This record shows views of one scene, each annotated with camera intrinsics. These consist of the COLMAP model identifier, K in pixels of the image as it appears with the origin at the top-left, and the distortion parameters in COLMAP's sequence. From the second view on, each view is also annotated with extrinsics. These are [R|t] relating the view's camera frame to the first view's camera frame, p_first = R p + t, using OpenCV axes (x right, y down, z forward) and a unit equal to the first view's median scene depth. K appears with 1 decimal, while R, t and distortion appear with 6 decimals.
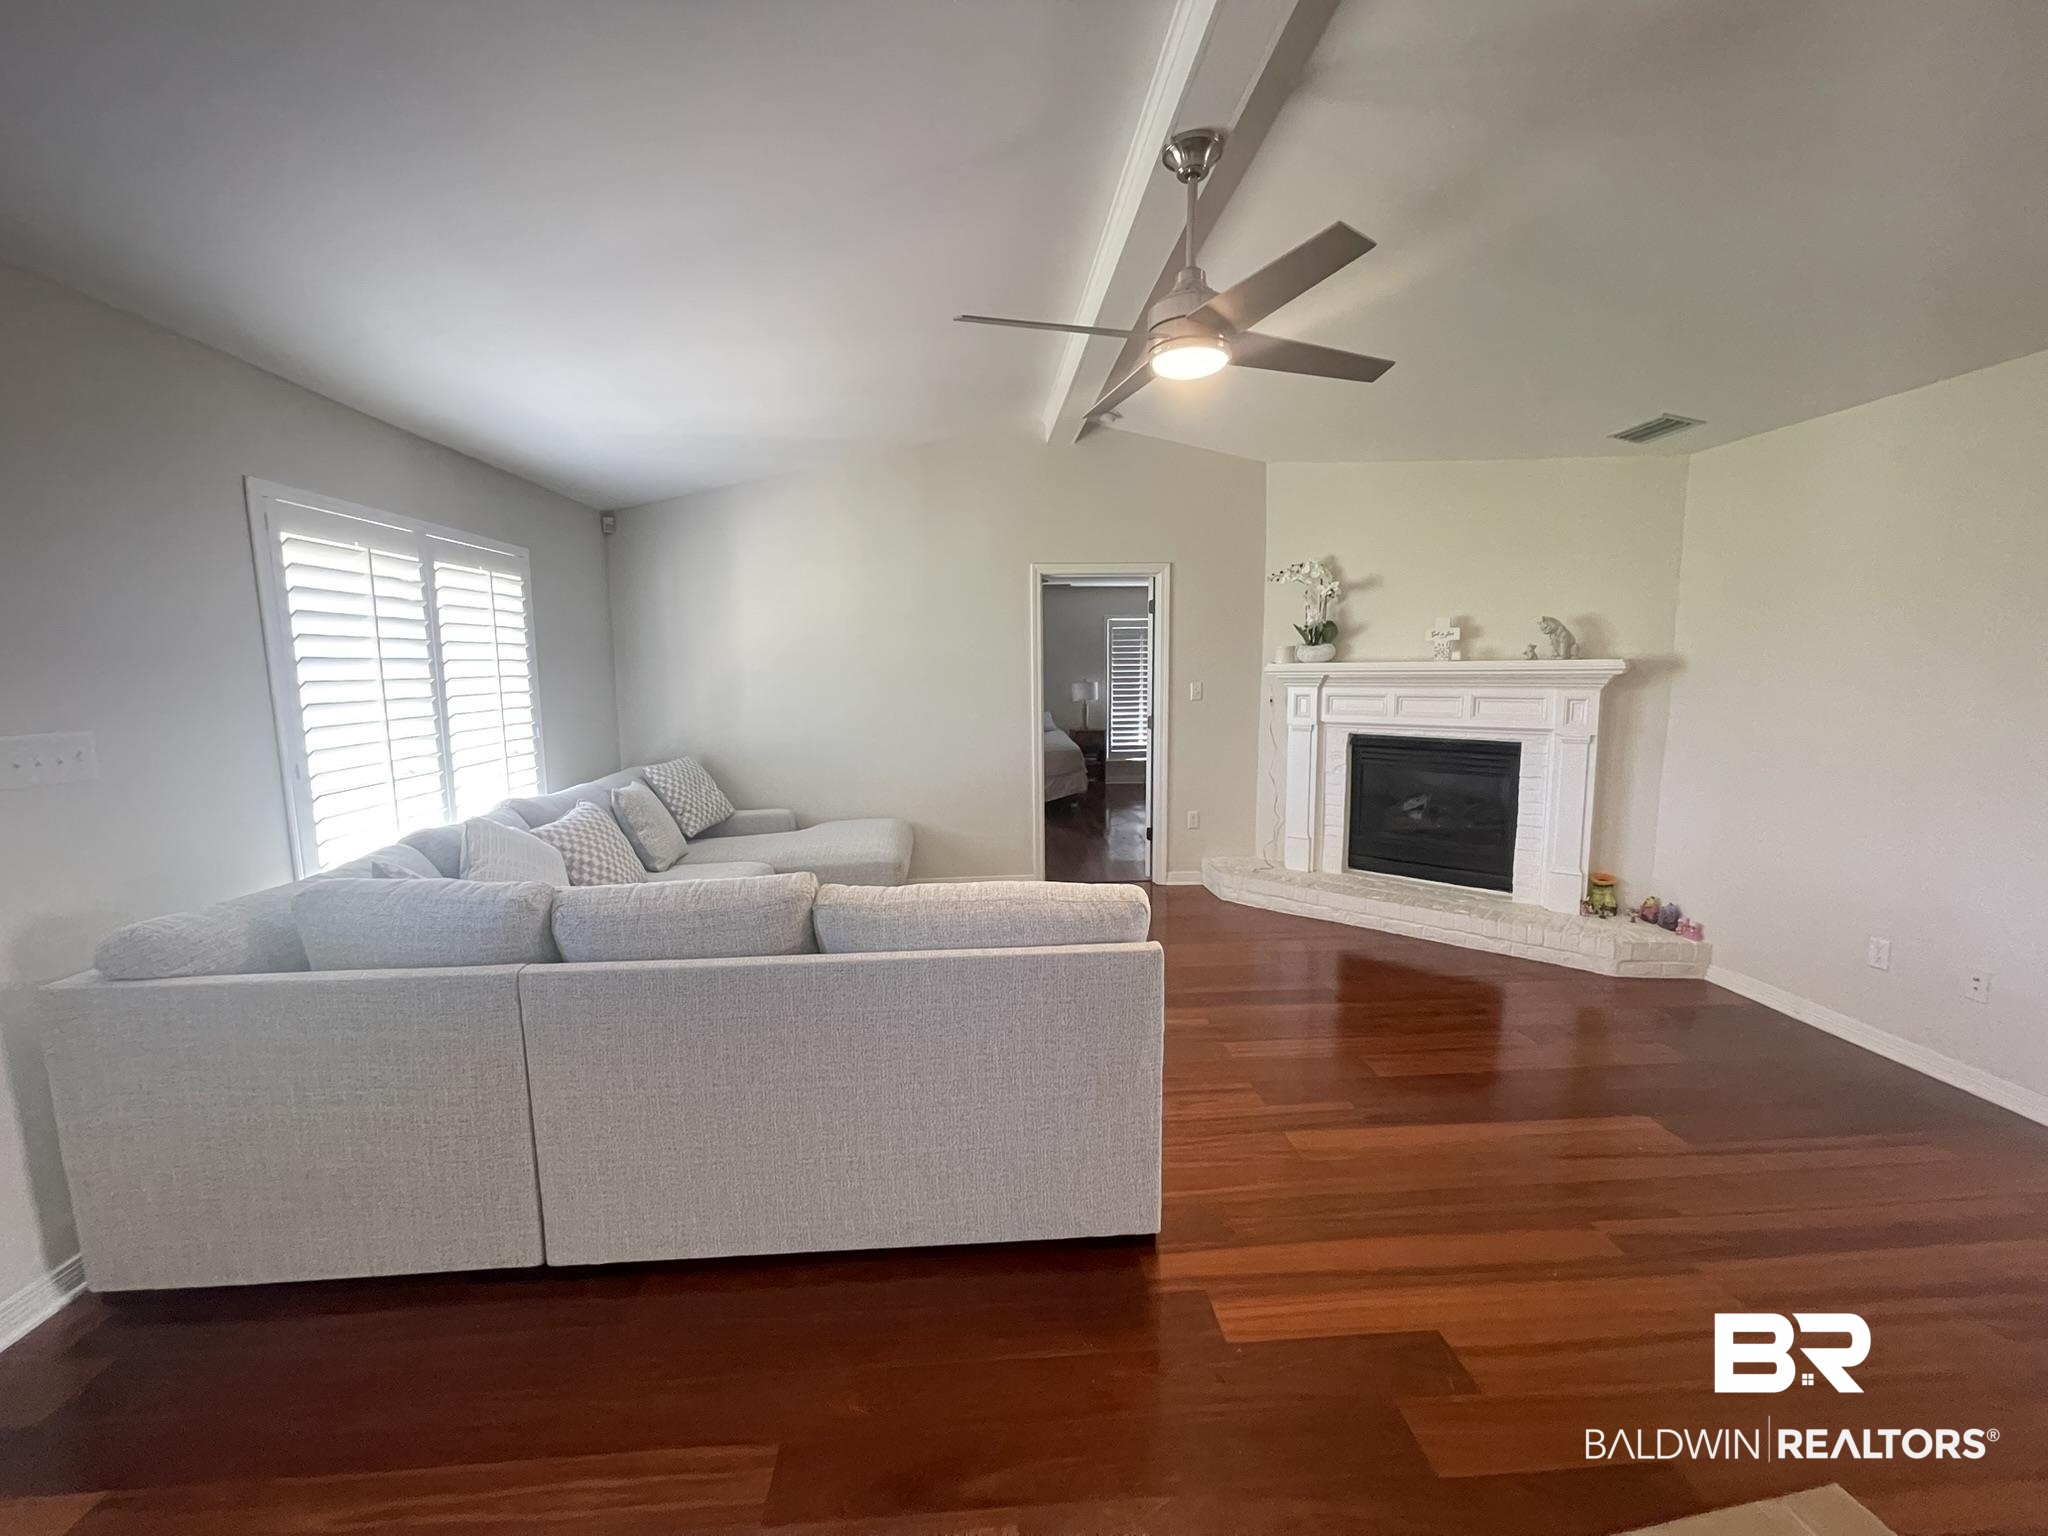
lens RADIAL K [[821.8, 0, 1016.5], [0, 821.8, 766.5], [0, 0, 1]] dist [0.001515, -0.001083]
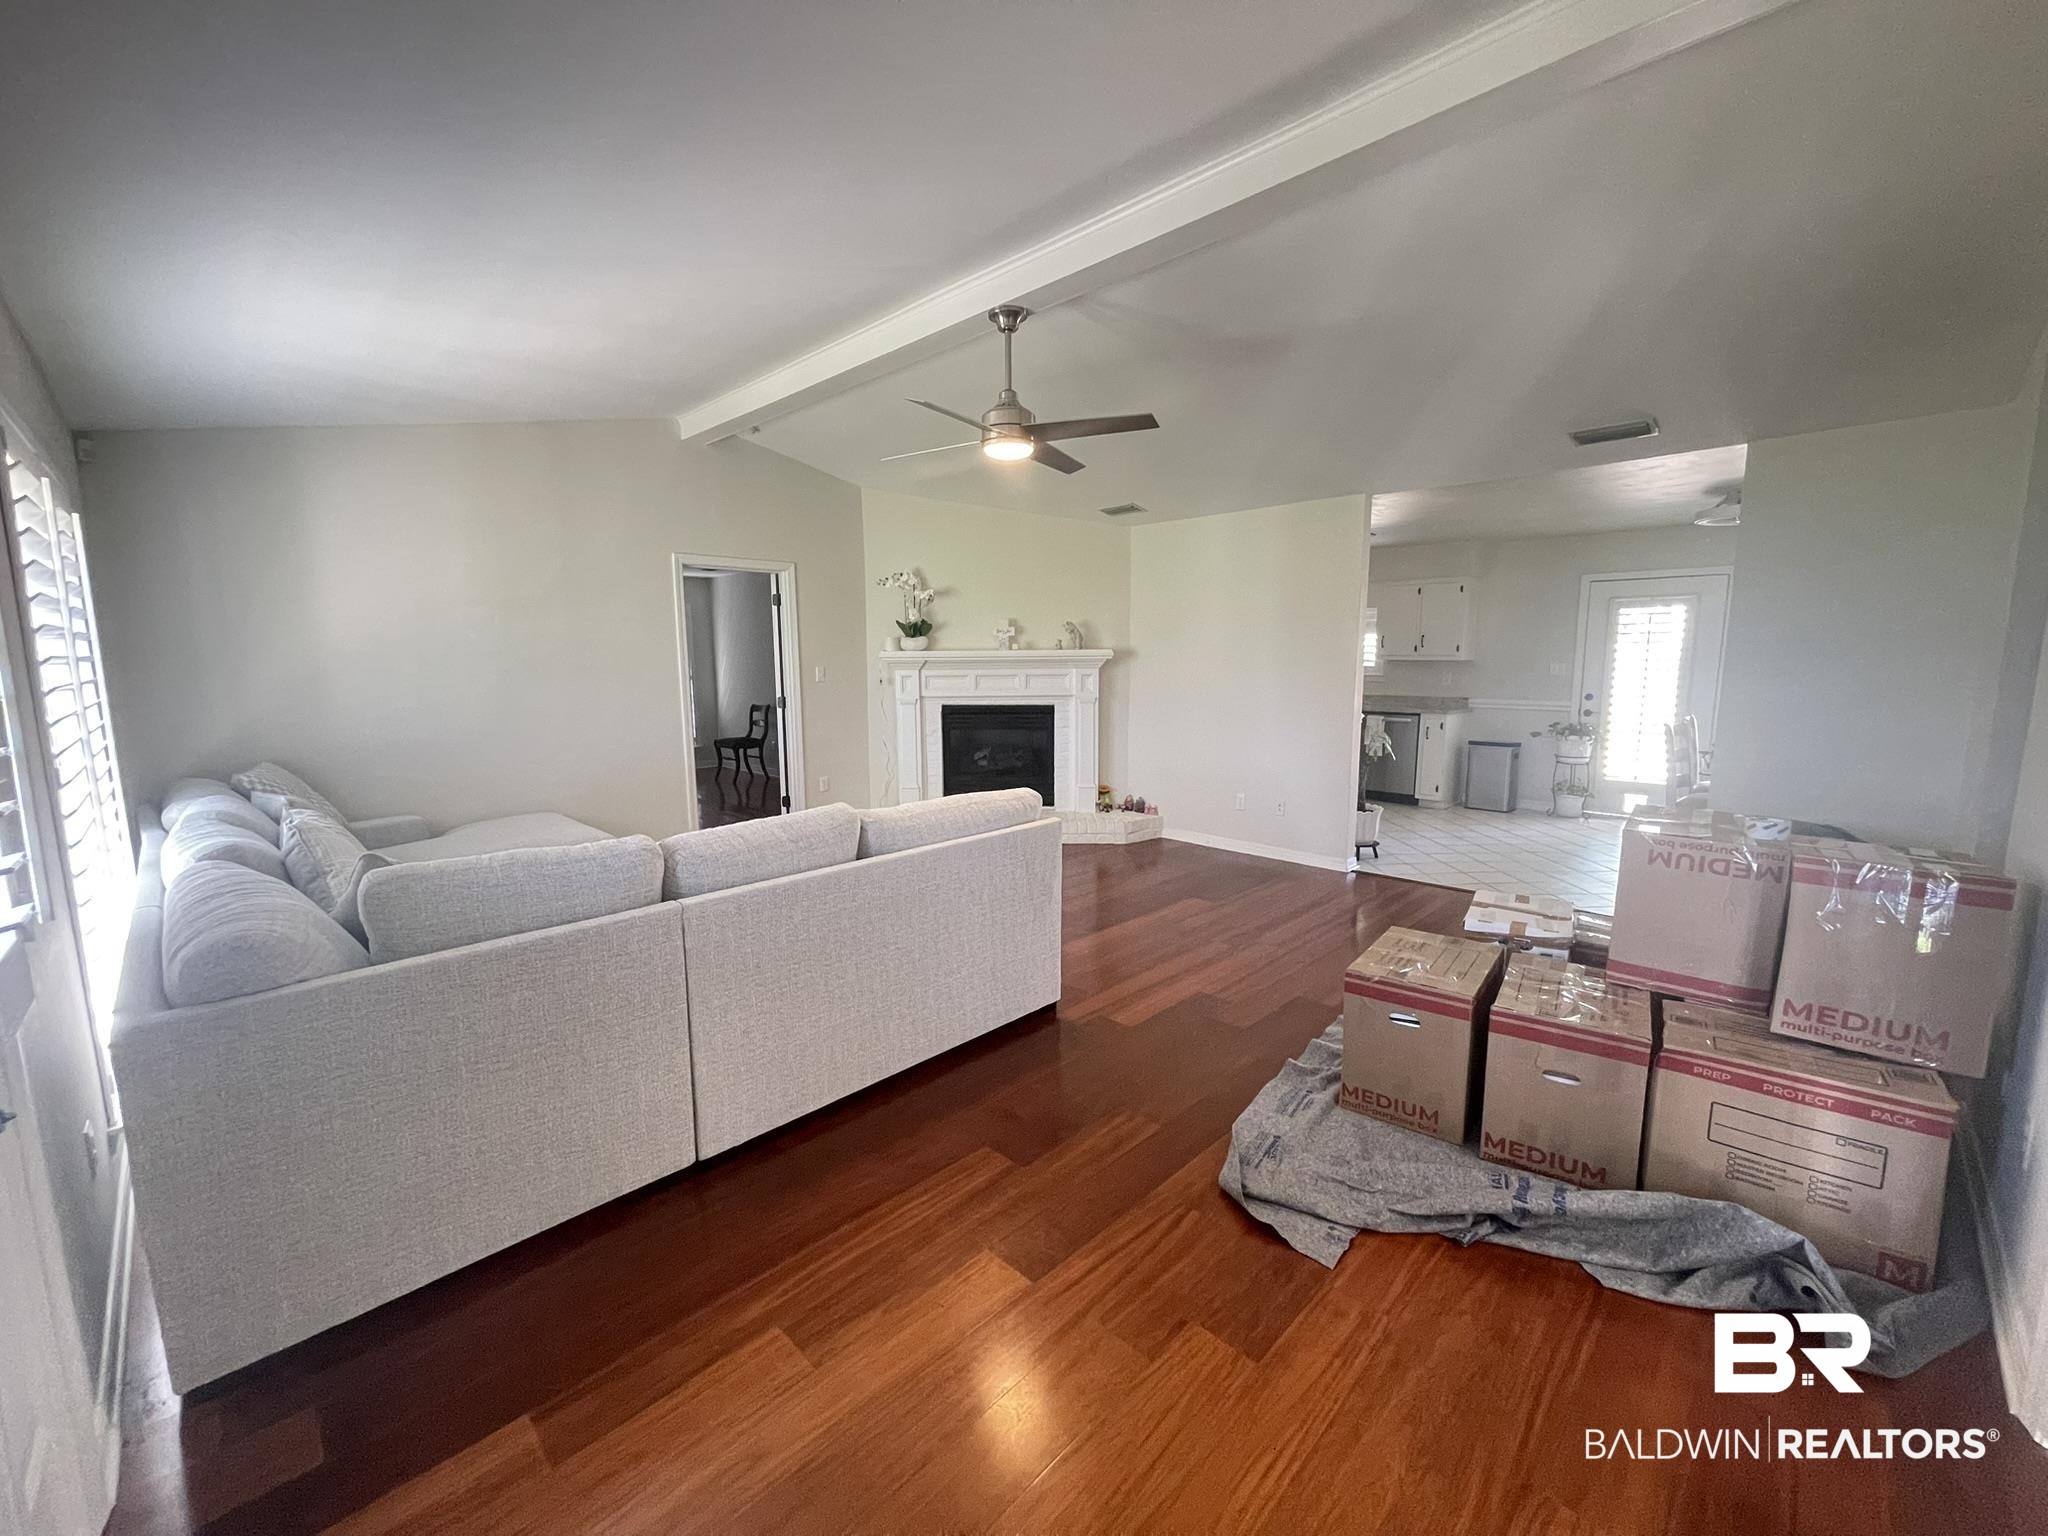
lens RADIAL K [[821.8, 0, 1011.4], [0, 821.8, 764.6], [0, 0, 1]] dist [0.001515, -0.001083]
pose [[0.753120, -0.081991, 0.652754, -0.446830], [0.078554, 0.996312, 0.034513, 0.022327], [-0.653177, 0.025284, 0.756783, -0.081903]]
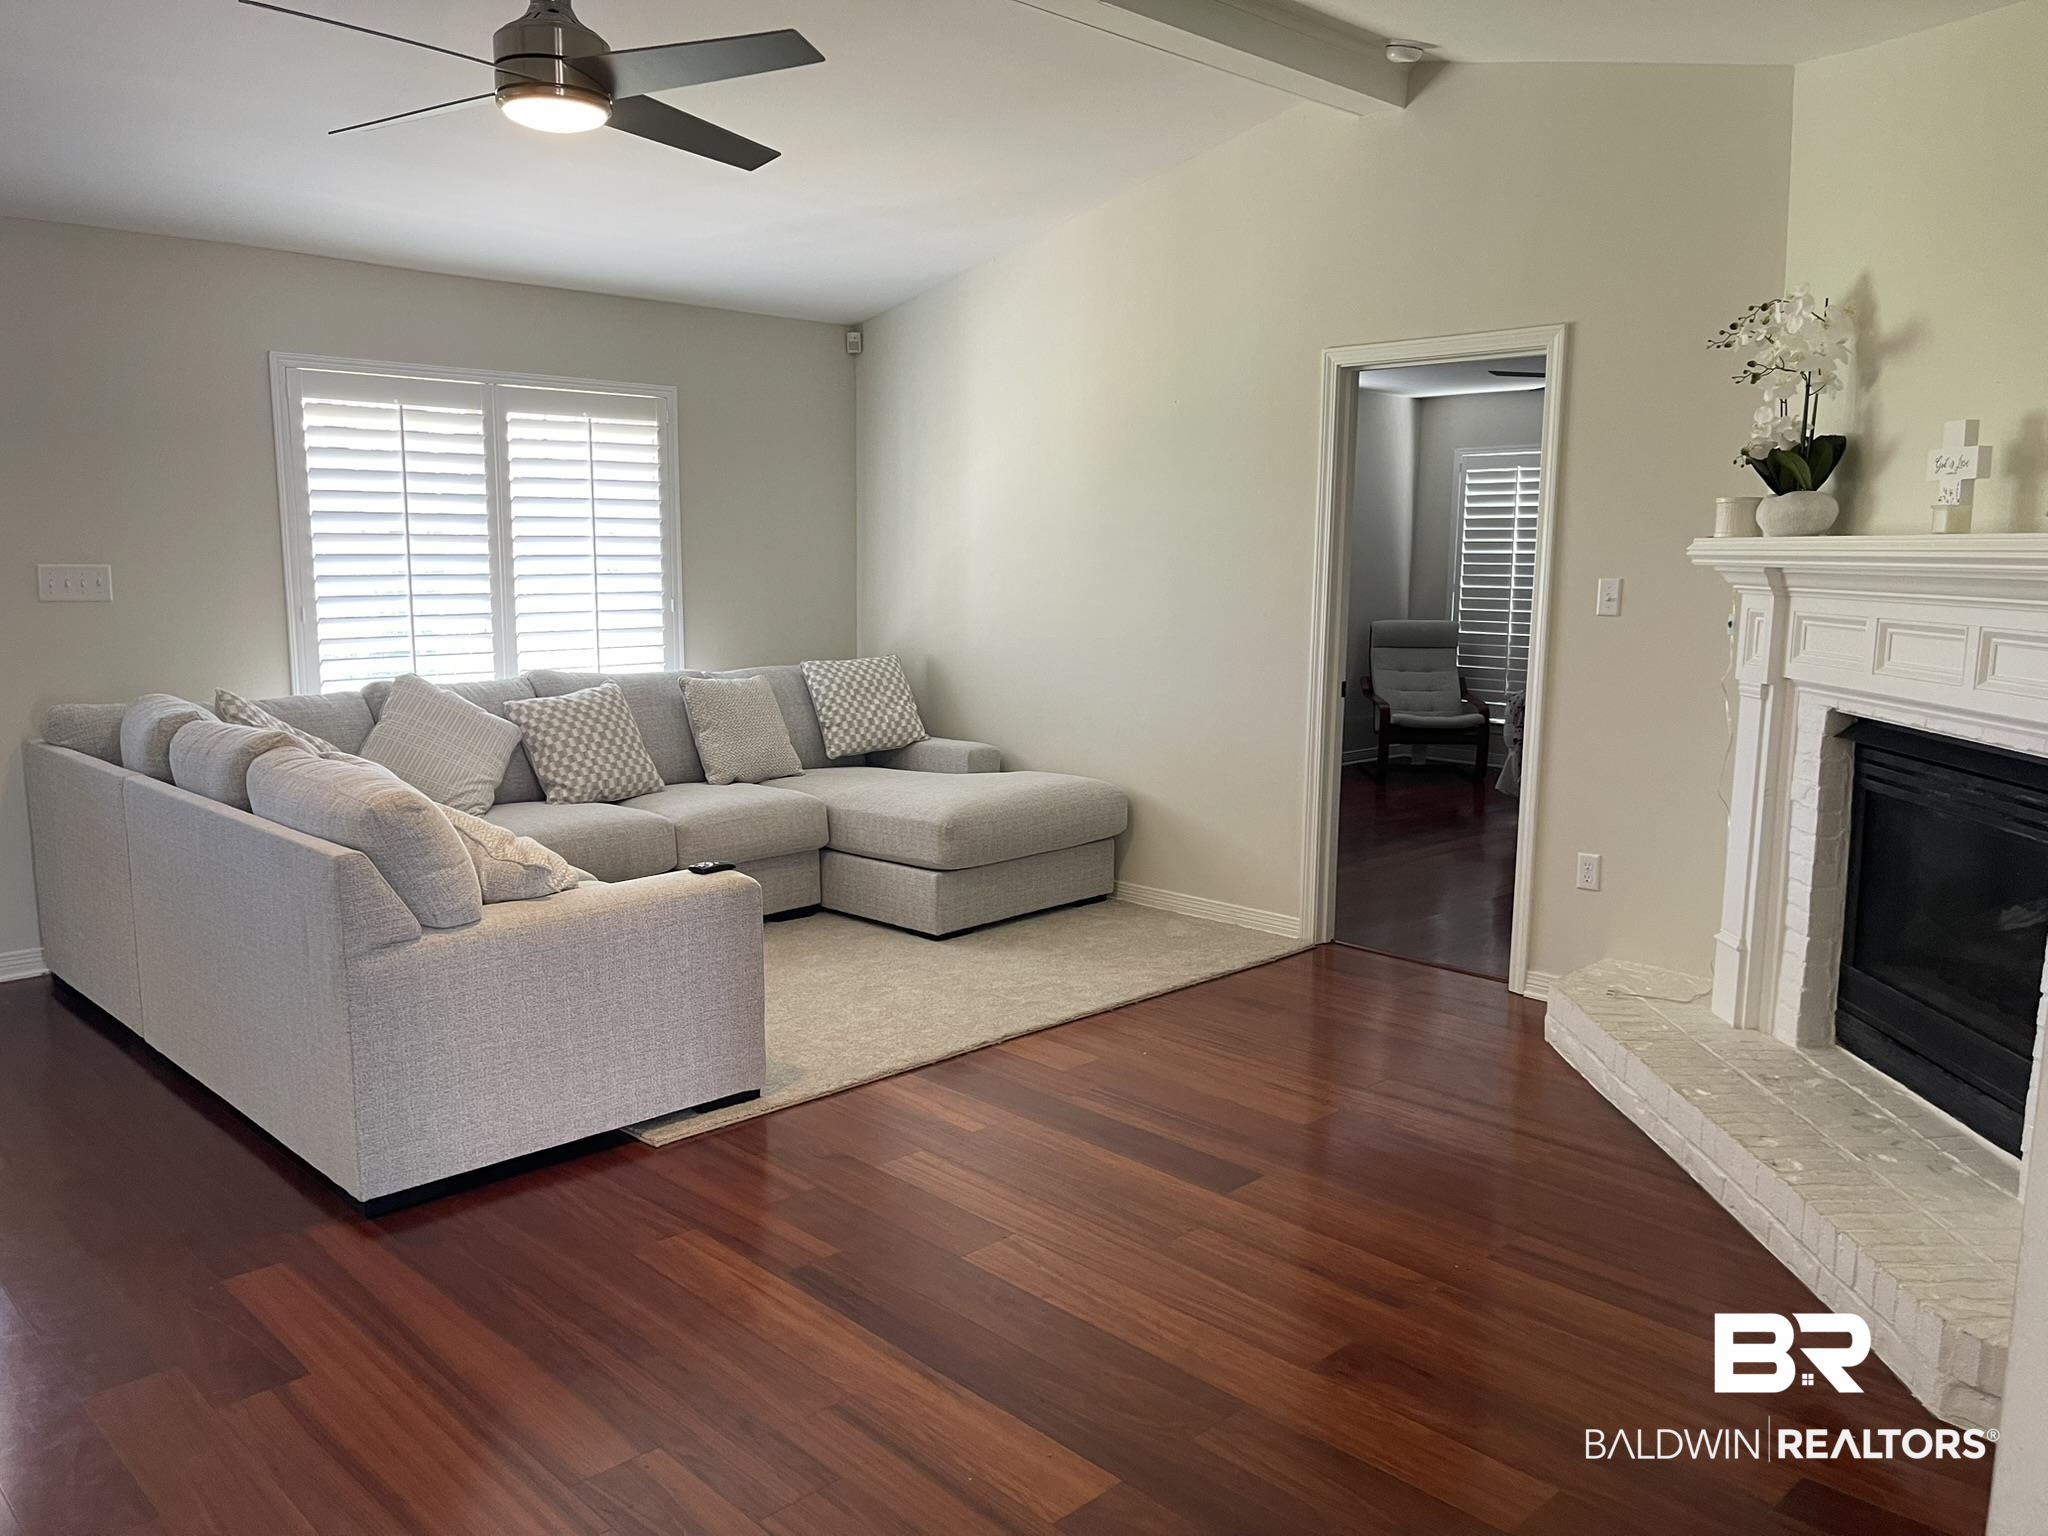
lens RADIAL K [[1531.6, 0, 1007.8], [0, 1531.6, 771.7], [0, 0, 1]] dist [0.061423, -0.085119]
pose [[0.652025, 0.127545, -0.747393, 0.837790], [-0.108845, 0.991285, 0.074210, -0.026572], [0.750344, 0.032964, 0.660225, 0.215413]]
